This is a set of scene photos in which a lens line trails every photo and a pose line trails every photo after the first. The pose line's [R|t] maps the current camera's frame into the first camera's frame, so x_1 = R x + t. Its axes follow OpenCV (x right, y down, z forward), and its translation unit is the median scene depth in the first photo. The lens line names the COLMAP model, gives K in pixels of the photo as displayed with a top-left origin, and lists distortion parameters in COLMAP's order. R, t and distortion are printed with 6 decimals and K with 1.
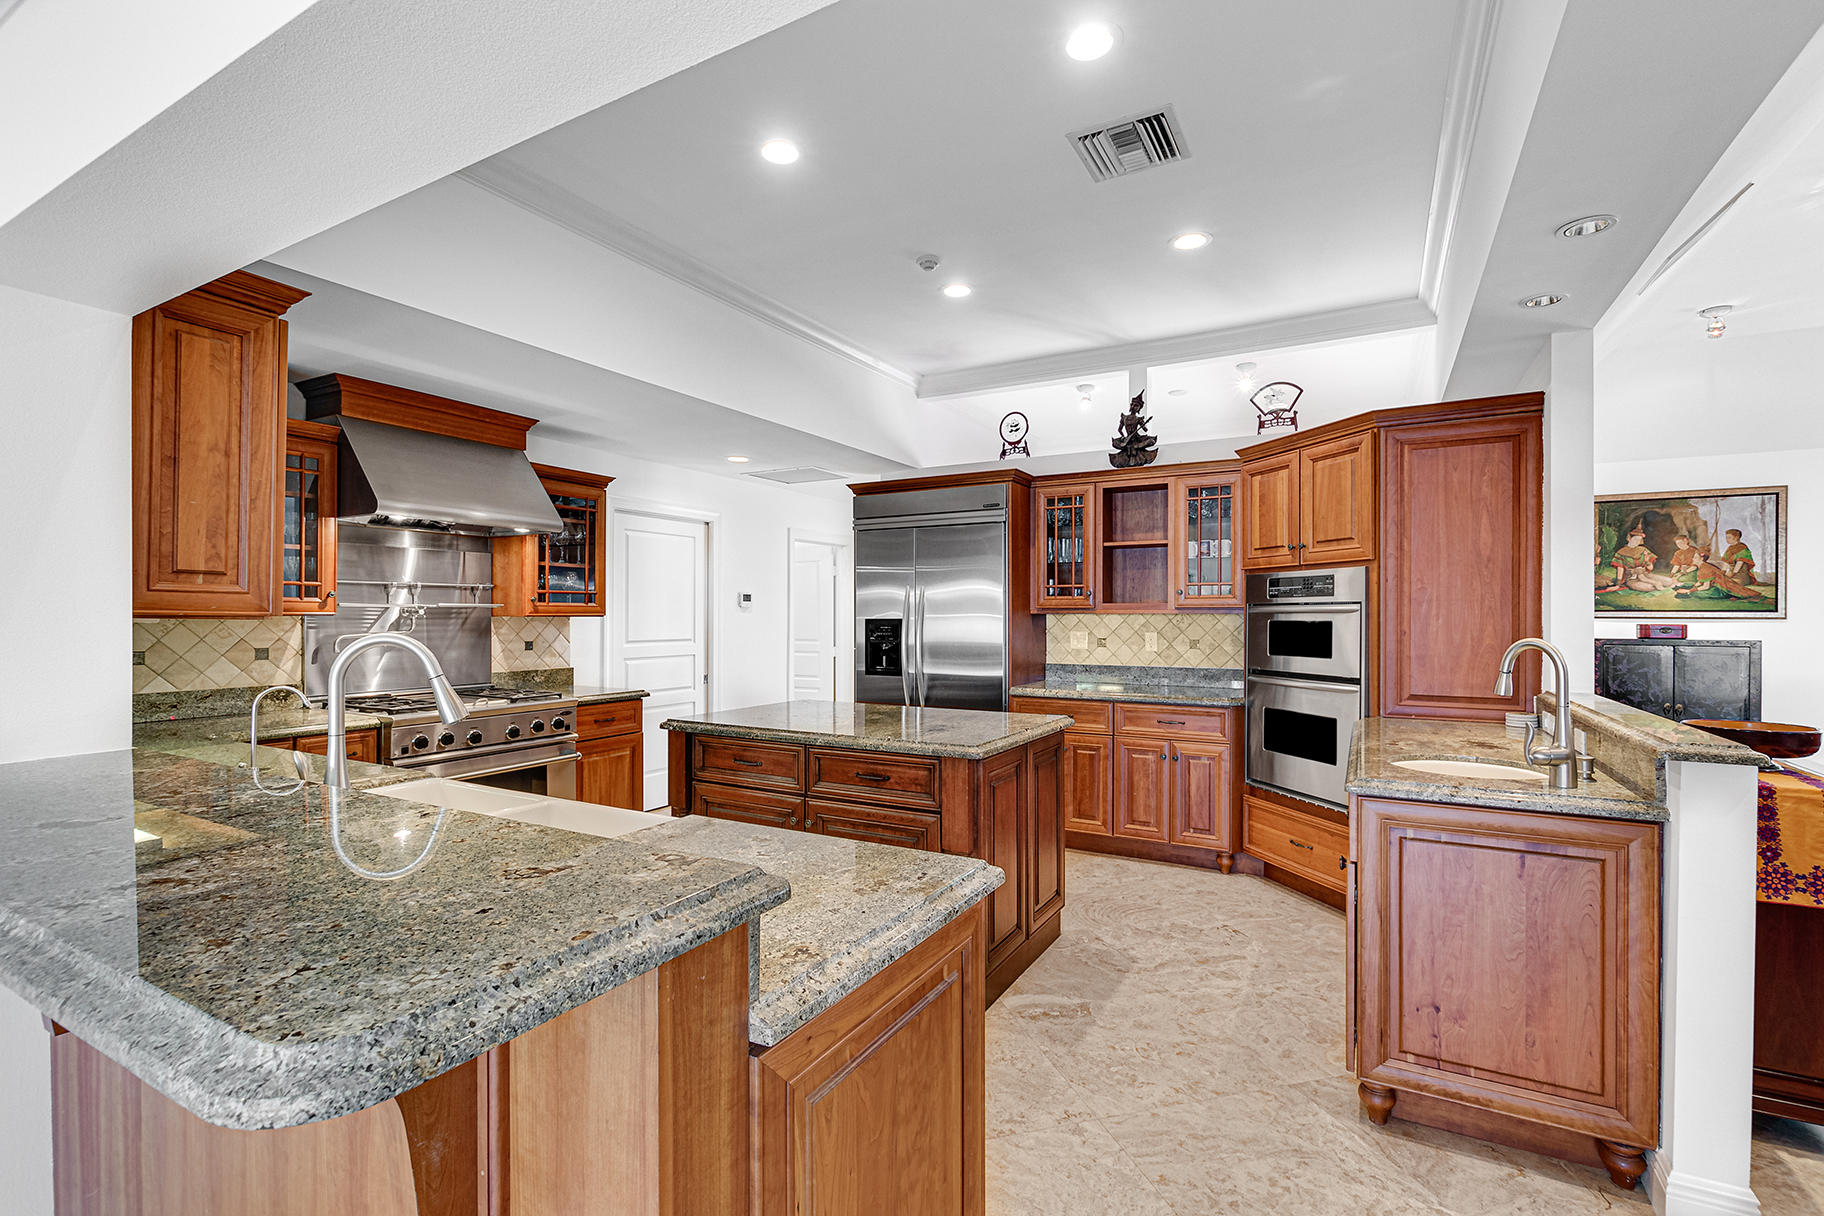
lens RADIAL K [[821.6, 0, 904.9], [0, 821.6, 613.1], [0, 0, 1]] dist [0.005790, -0.002202]
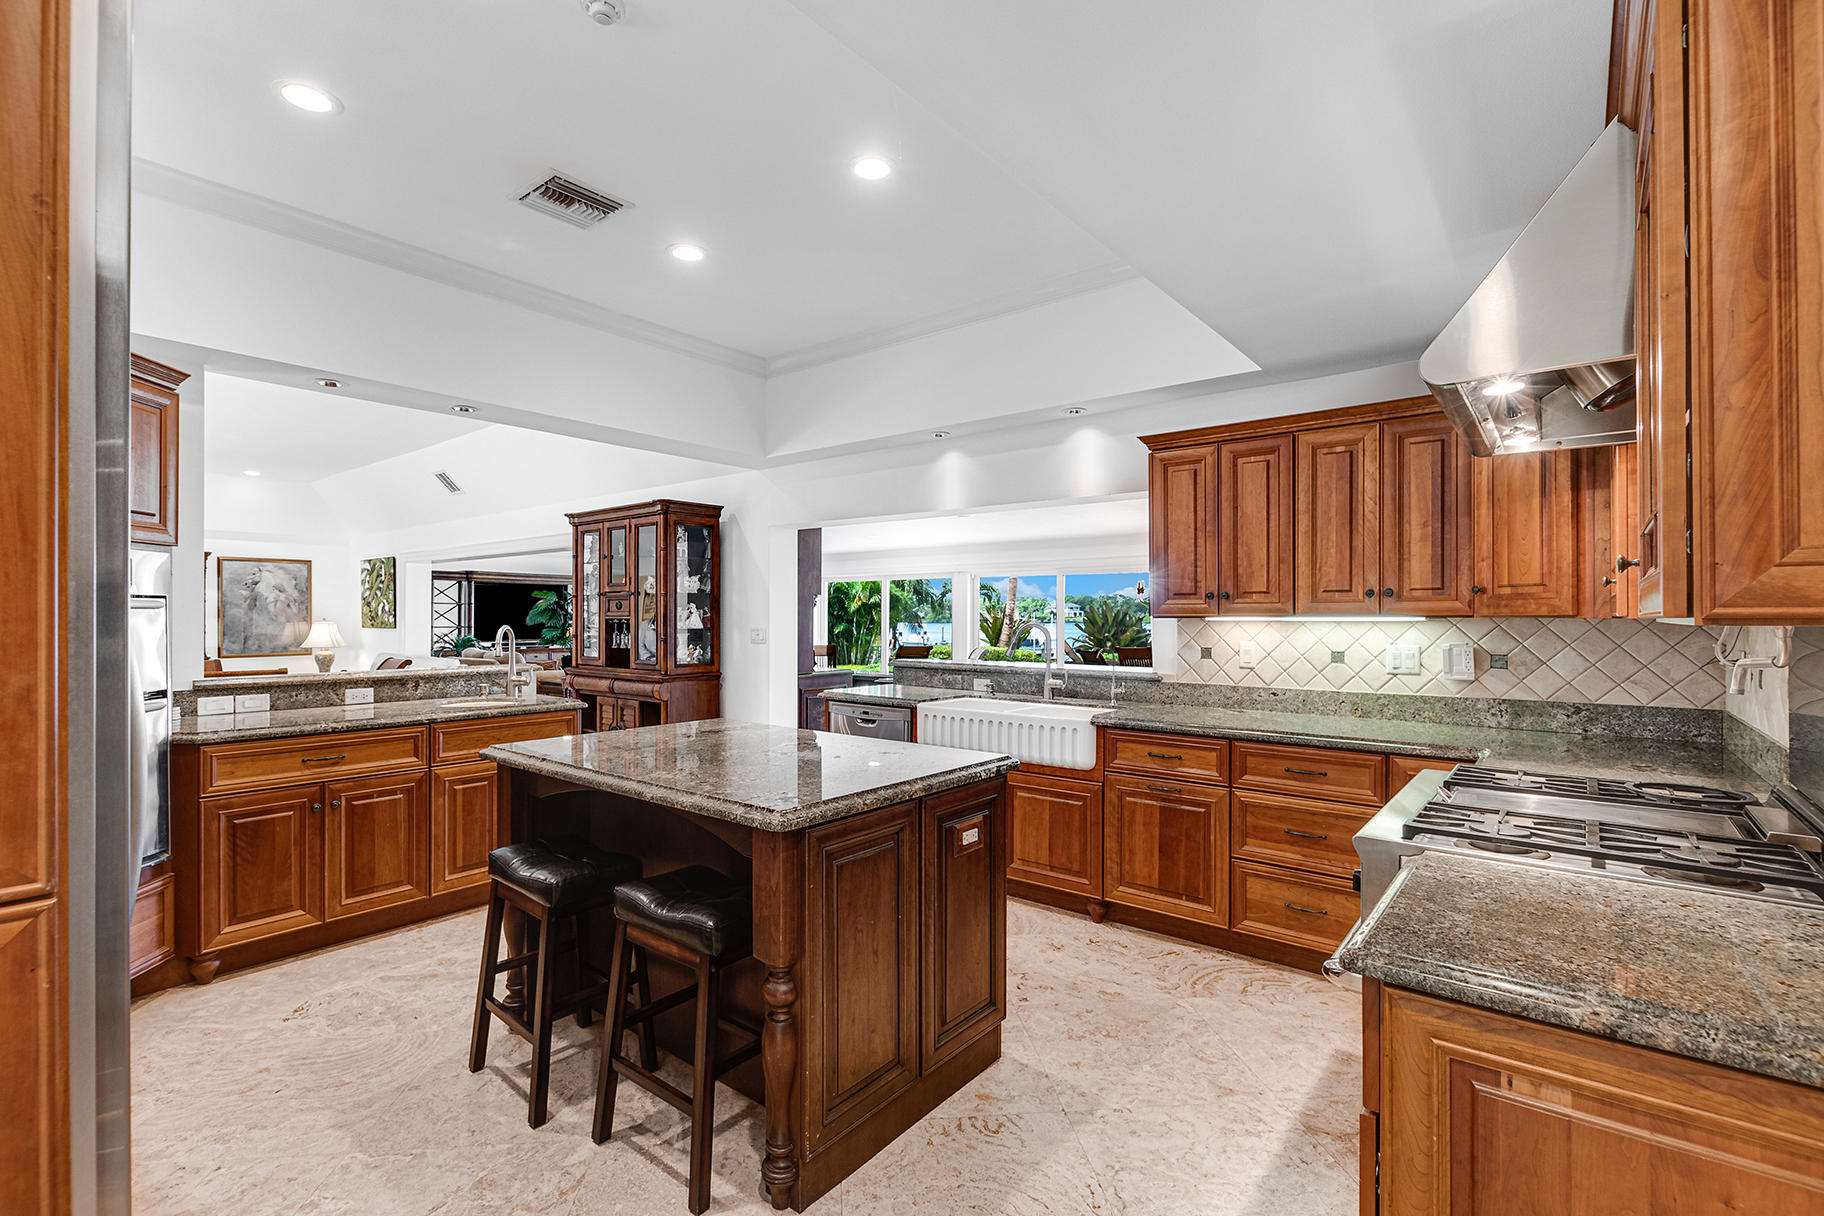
lens RADIAL K [[828.7, 0, 906.4], [0, 828.7, 613.4], [0, 0, 1]] dist [0.002435, -0.000712]
pose [[-0.987382, -0.000438, 0.158357, -0.232671], [-0.001290, 0.999985, -0.005278, 0.006785], [-0.158352, -0.005415, -0.987368, 1.312906]]
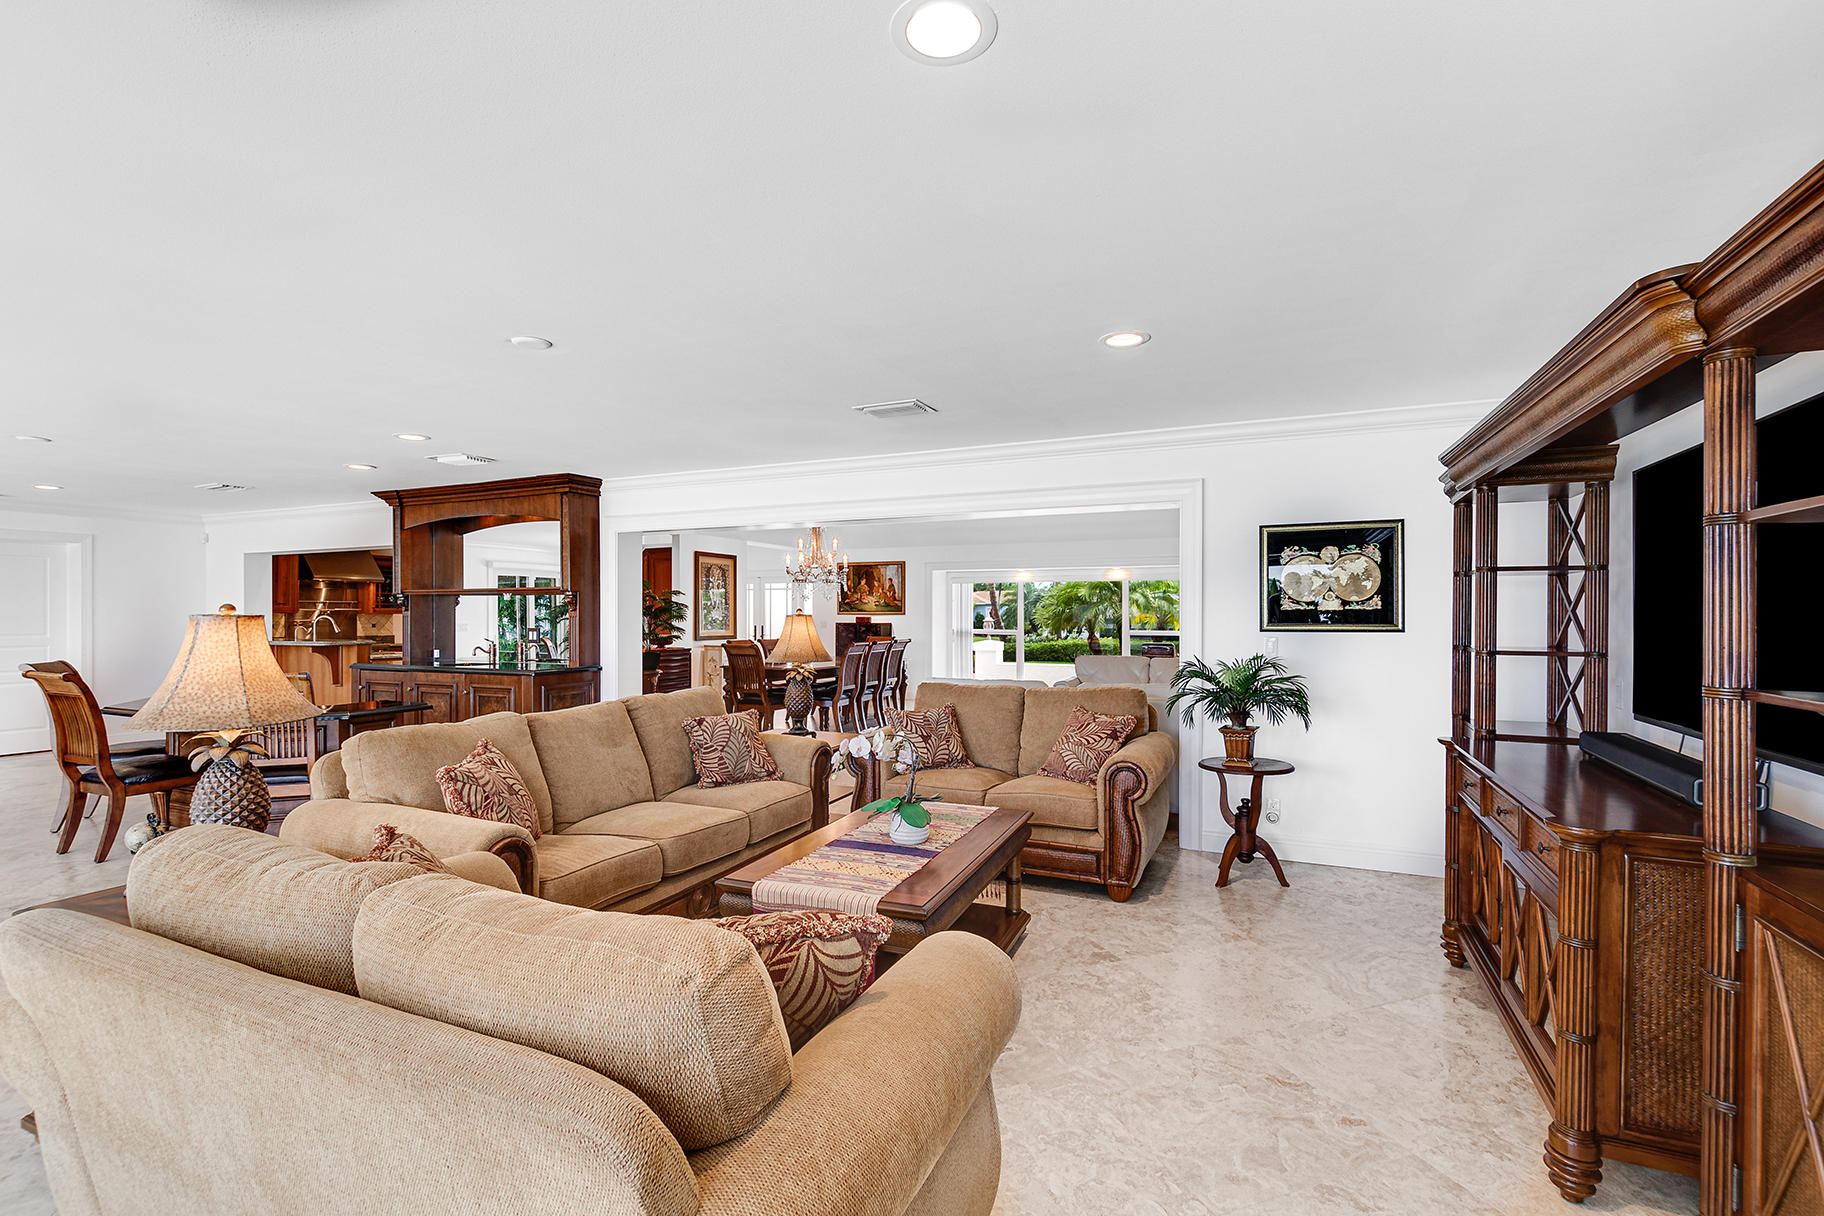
lens RADIAL K [[828.7, 0, 910.4], [0, 828.7, 614.4], [0, 0, 1]] dist [0.002435, -0.000712]
pose [[0.995996, -0.000828, 0.089395, 0.981112], [0.000519, 0.999994, 0.003471, -0.002315], [-0.089398, -0.003410, 0.995990, -1.722563]]
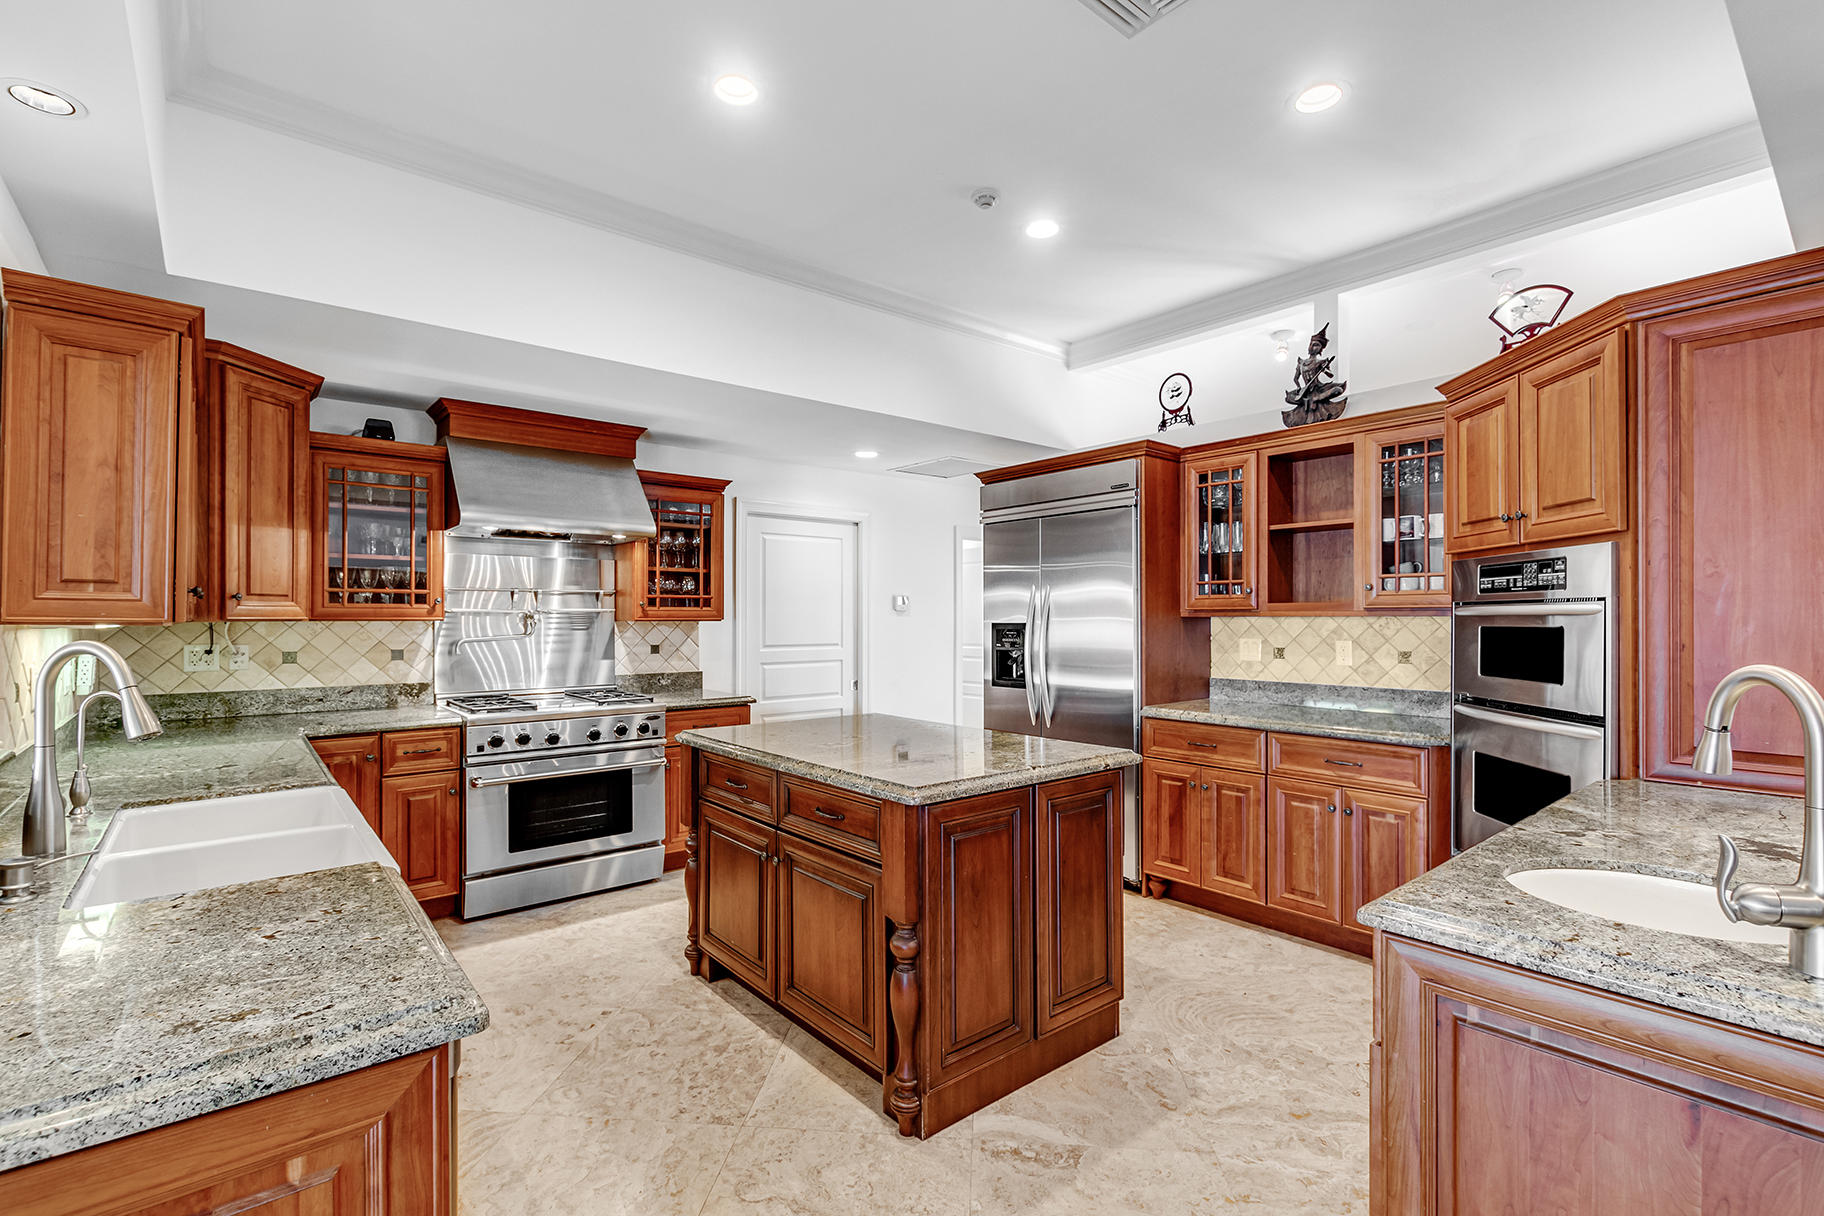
lens RADIAL K [[821.6, 0, 904.2], [0, 821.6, 612.8], [0, 0, 1]] dist [0.005790, -0.002202]
pose [[0.935174, -0.004421, -0.354160, 0.210453], [0.003065, 0.999986, -0.004392, -0.000460], [0.354174, 0.003022, 0.935175, 0.159918]]
